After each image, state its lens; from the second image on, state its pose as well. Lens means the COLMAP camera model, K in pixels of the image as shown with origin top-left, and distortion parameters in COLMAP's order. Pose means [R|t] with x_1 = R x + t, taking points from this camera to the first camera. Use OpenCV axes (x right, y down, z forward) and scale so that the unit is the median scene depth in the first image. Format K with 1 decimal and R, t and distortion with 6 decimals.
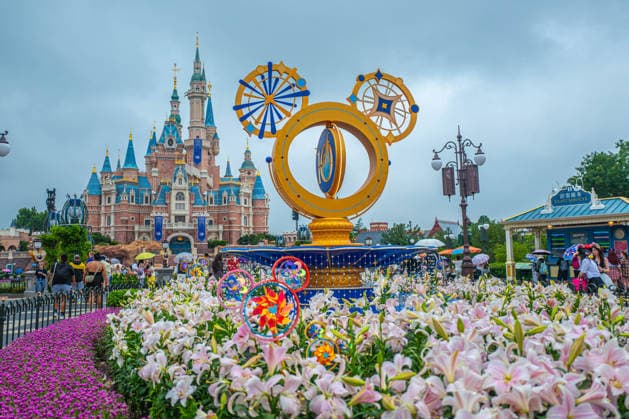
lens RADIAL K [[509.2, 0, 317.5], [0, 509.2, 219.8], [0, 0, 1]] dist [0.004803, -0.097909]
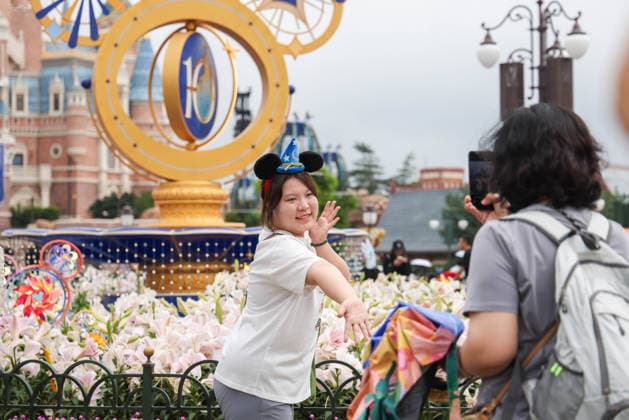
lens RADIAL K [[1367.3, 0, 314.5], [0, 1367.3, 210.0], [0, 0, 1]] dist [0.321669, 0.108390]
pose [[0.999913, 0.013105, 0.001152, 0.011817], [-0.013141, 0.999076, 0.040919, -0.002604], [-0.000614, -0.040931, 0.999162, -0.043508]]
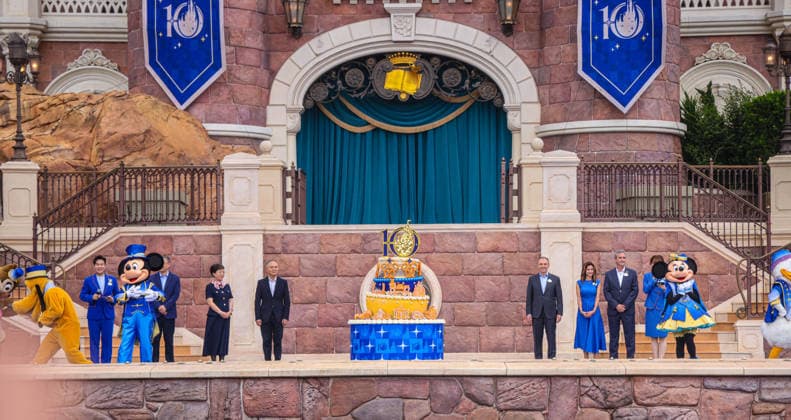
lens RADIAL K [[2176.7, 0, 394.8], [0, 2176.7, 261.1], [0, 0, 1]] dist [0.770402, 0.575432]
pose [[0.956571, 0.000617, -0.291499, -0.141419], [0.011859, 0.999087, 0.041031, 0.052454], [0.291259, -0.042706, 0.955691, 0.567295]]
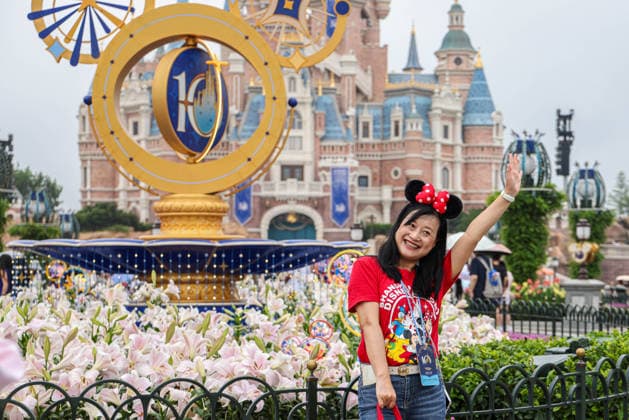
lens RADIAL K [[1264.2, 0, 392.8], [0, 1264.2, 246.1], [0, 0, 1]] dist [0.227480, 0.216816]
pose [[0.977127, 0.015068, -0.212123, 0.040895], [-0.002788, 0.998309, 0.058071, -0.002110], [0.212639, -0.056151, 0.975516, -0.031744]]
